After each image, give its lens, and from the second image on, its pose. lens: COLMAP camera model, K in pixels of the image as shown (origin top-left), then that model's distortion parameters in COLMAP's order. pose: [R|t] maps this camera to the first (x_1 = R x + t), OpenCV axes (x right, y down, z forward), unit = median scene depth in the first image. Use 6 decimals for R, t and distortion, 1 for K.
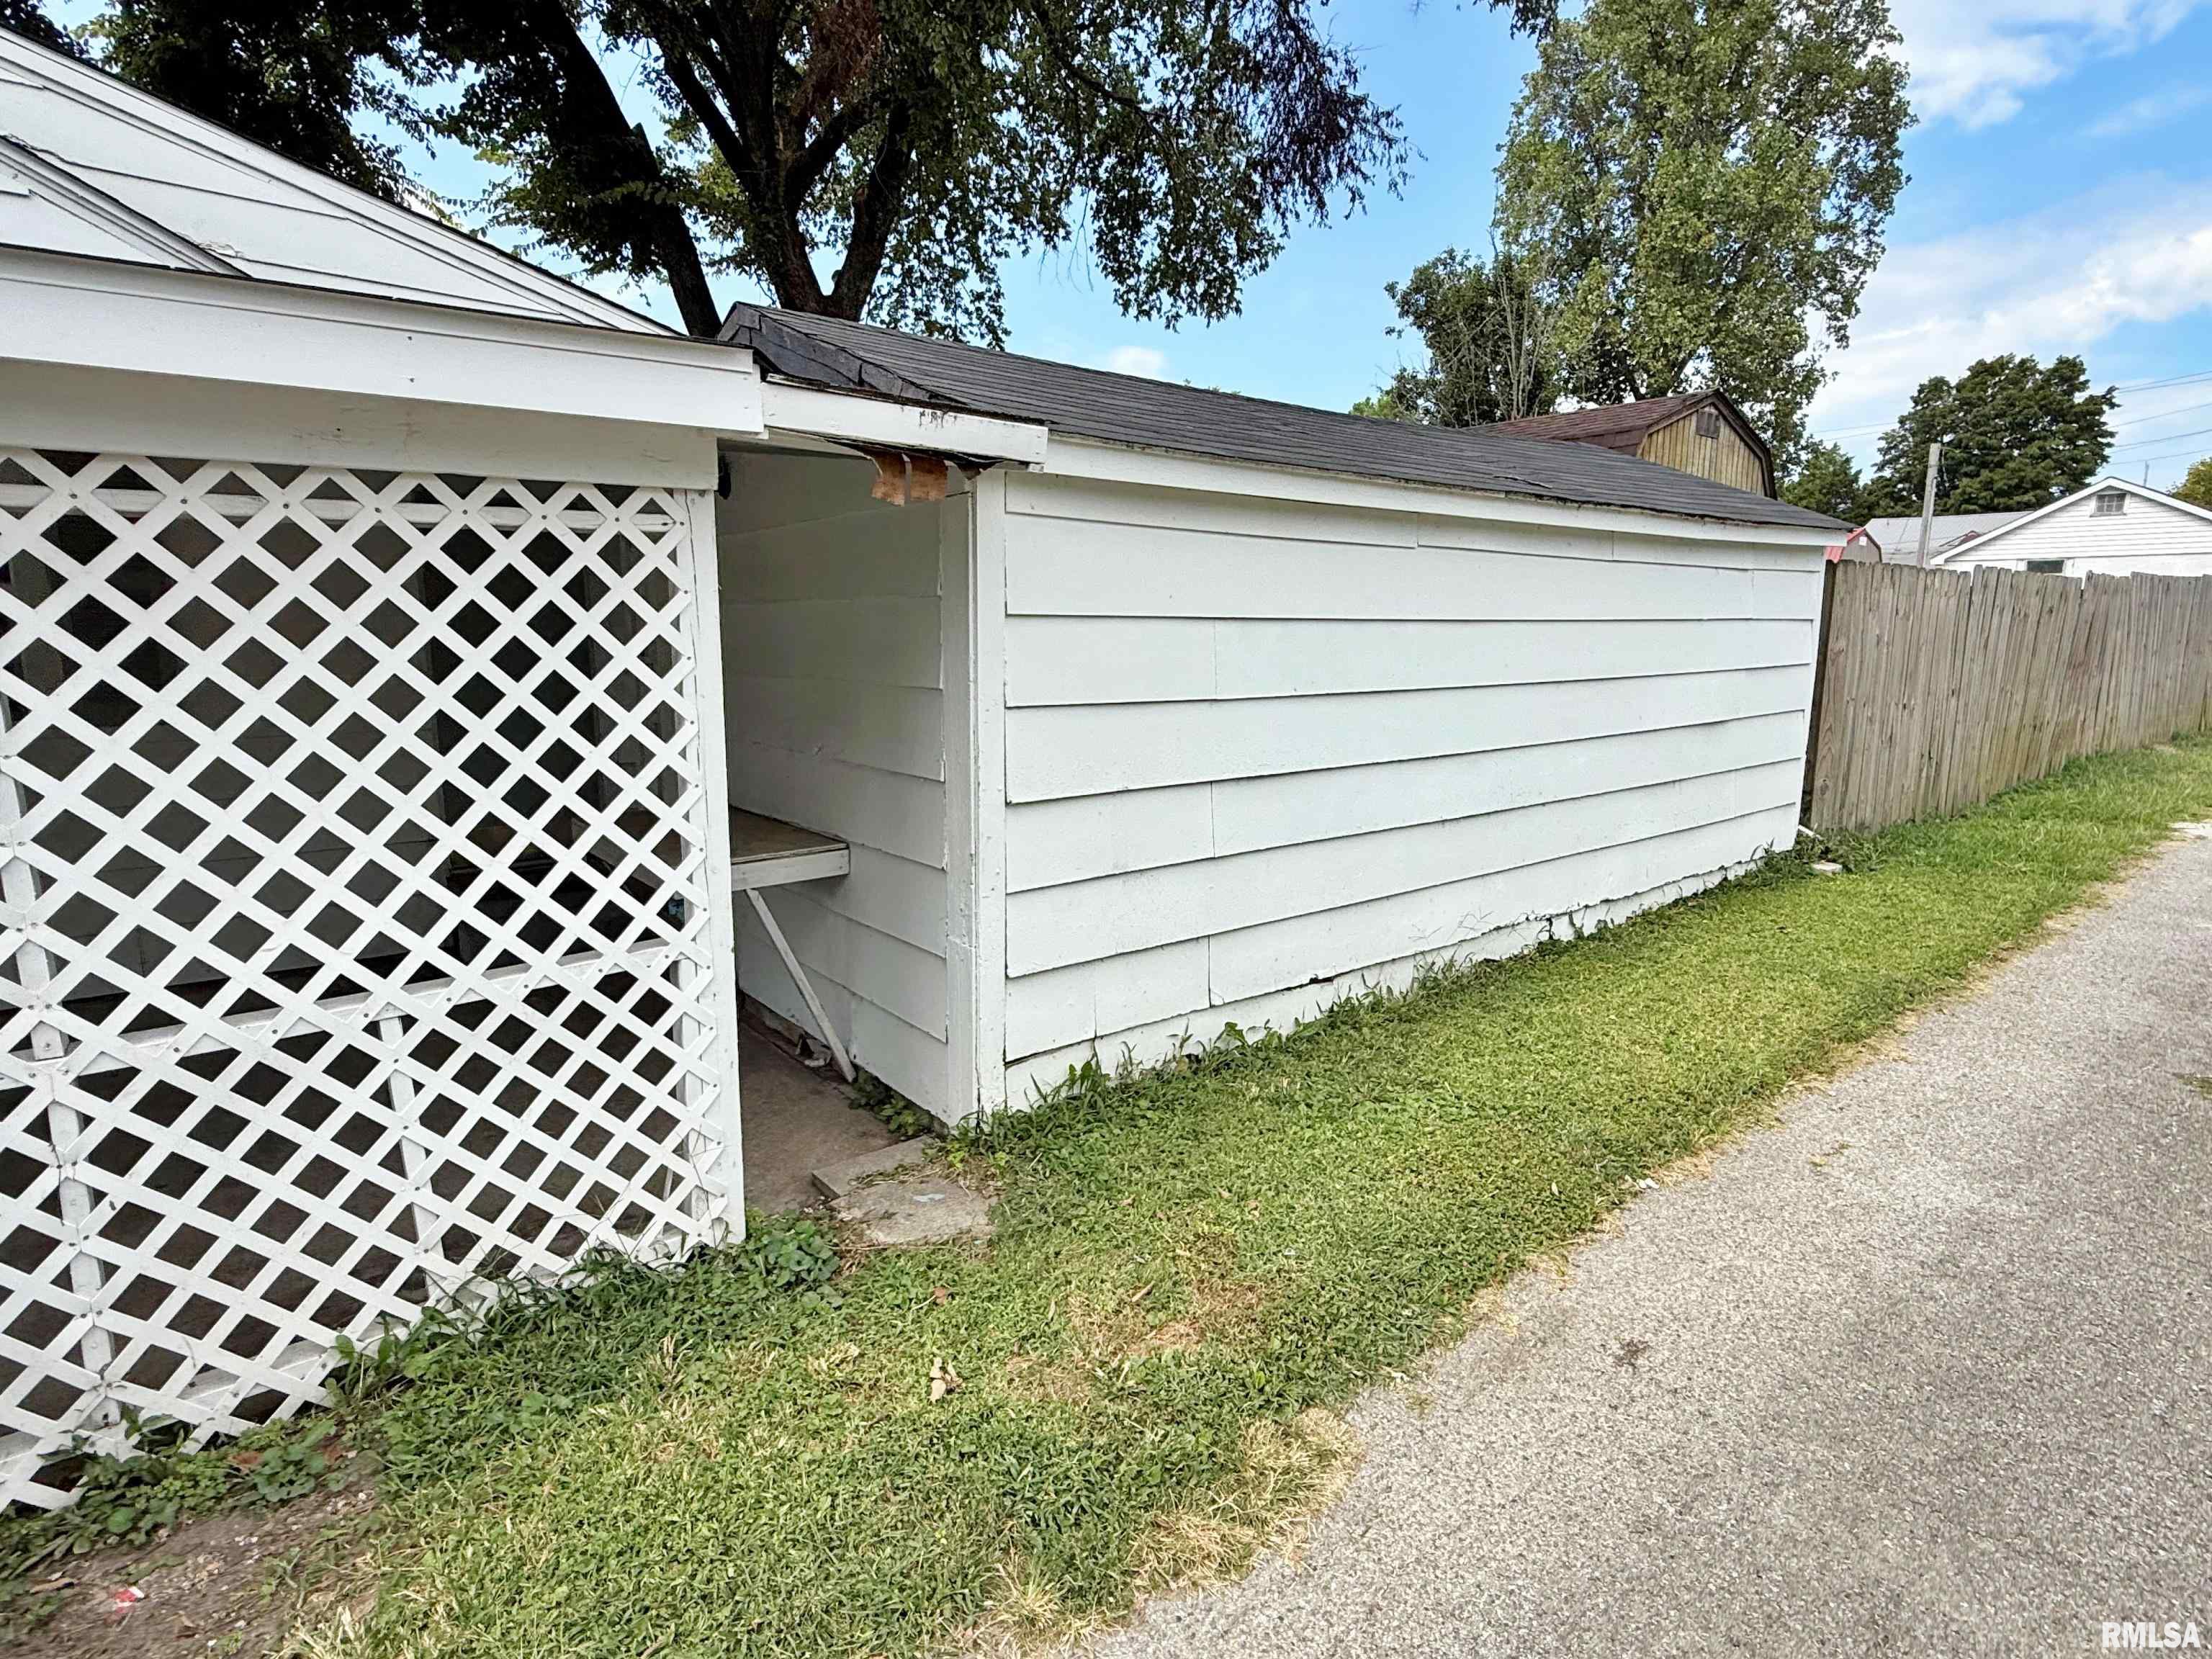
lens RADIAL K [[1146.1, 0, 1178.4], [0, 1146.1, 841.5], [0, 0, 1]] dist [-0.000827, -0.005601]
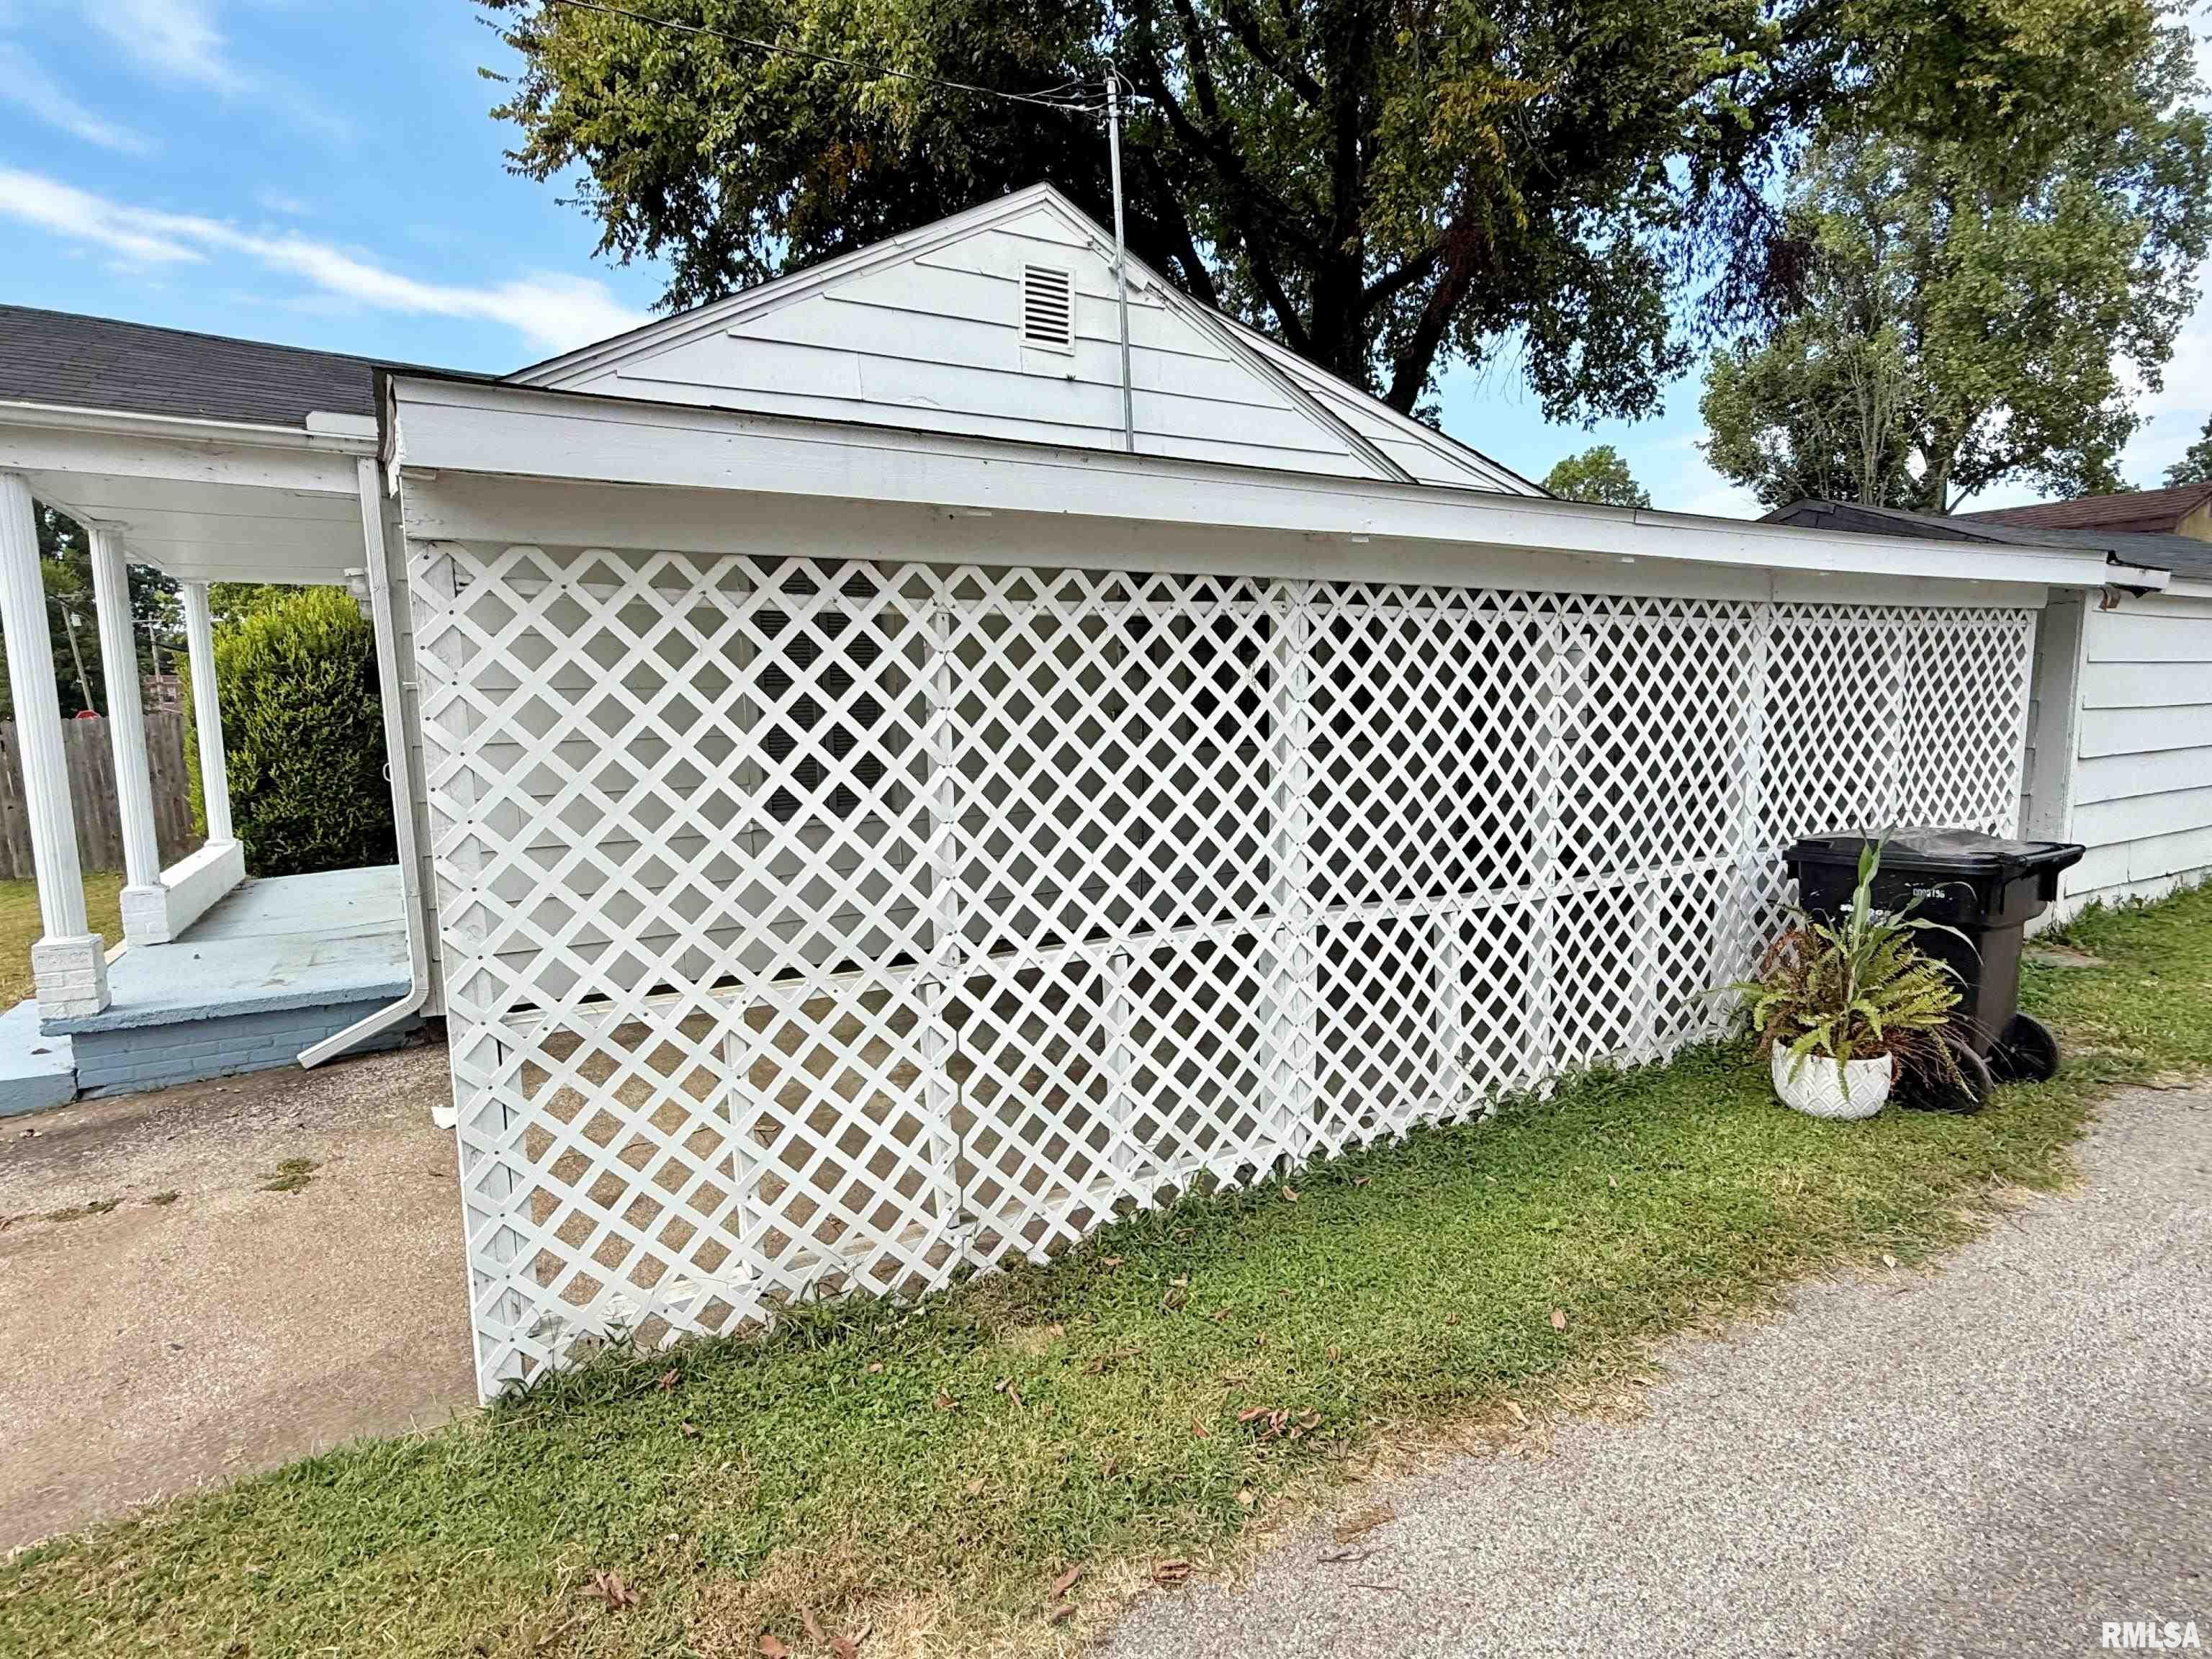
lens RADIAL K [[1146.1, 0, 1103.2], [0, 1146.1, 830.5], [0, 0, 1]] dist [-0.000827, -0.005601]
pose [[0.983702, 0.011077, -0.179465, -0.143596], [-0.020848, 0.998395, -0.052650, 0.023120], [0.178594, 0.055533, 0.982354, -0.122836]]
